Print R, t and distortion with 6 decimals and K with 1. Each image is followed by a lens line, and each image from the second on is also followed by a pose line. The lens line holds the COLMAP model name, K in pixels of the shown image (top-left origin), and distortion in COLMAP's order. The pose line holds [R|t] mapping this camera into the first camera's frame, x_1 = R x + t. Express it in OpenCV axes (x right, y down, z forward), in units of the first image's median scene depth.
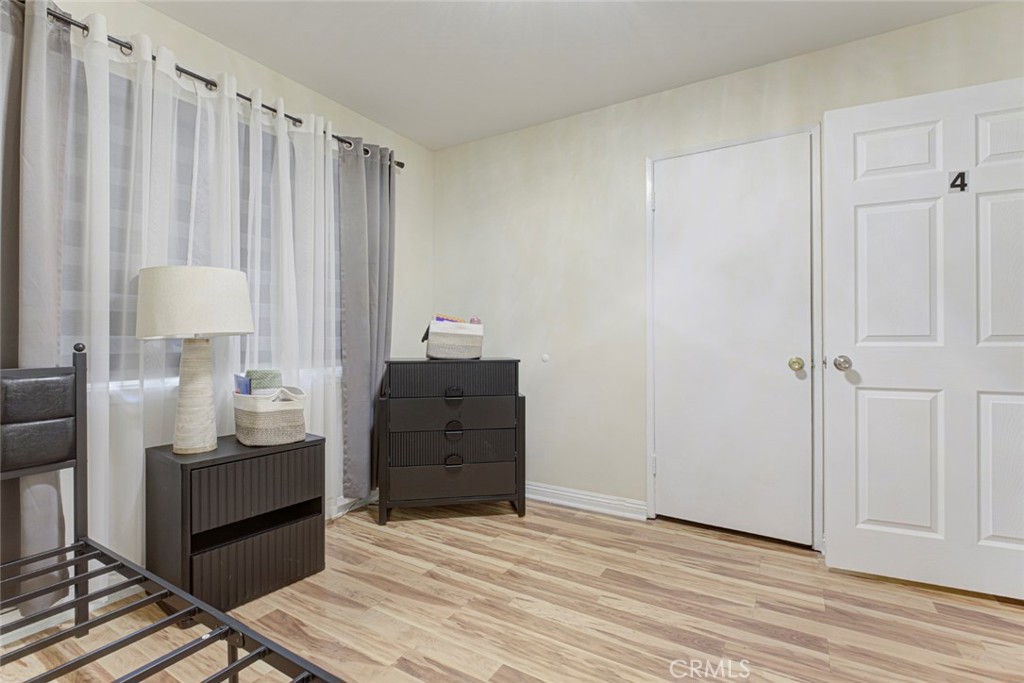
lens RADIAL K [[473.1, 0, 509.4], [0, 473.1, 336.9], [0, 0, 1]] dist [-0.001316, -0.000326]
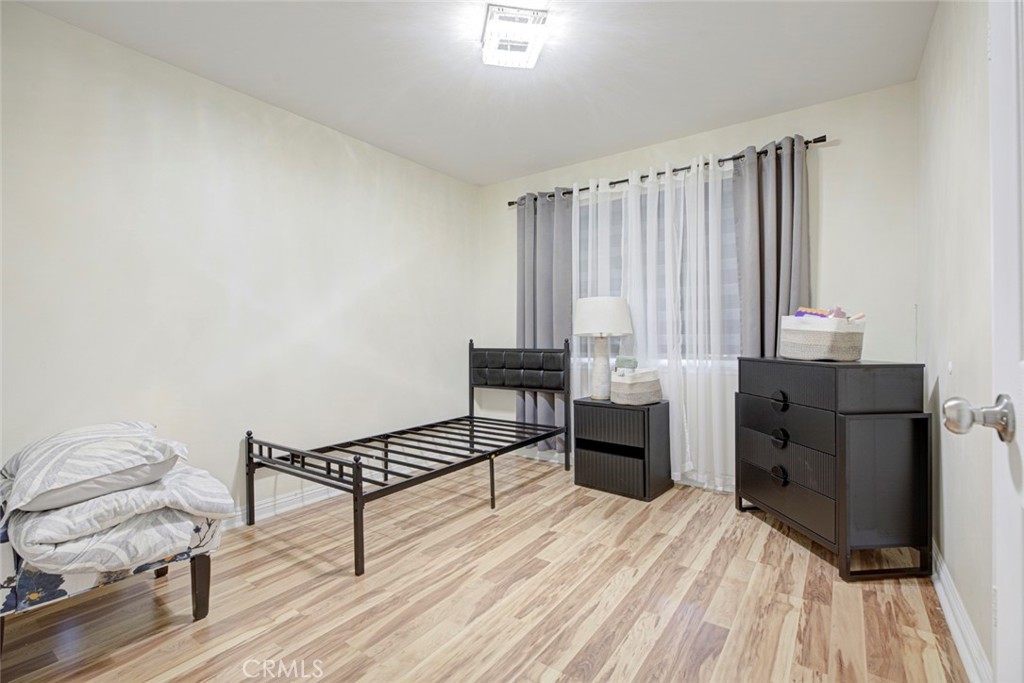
lens RADIAL K [[473.1, 0, 509.4], [0, 473.1, 336.9], [0, 0, 1]] dist [-0.001316, -0.000326]
pose [[-0.085558, 0.003320, -0.996328, 1.010142], [0.013110, 0.999912, 0.002206, -0.003313], [0.996247, -0.012873, -0.085594, 0.704540]]
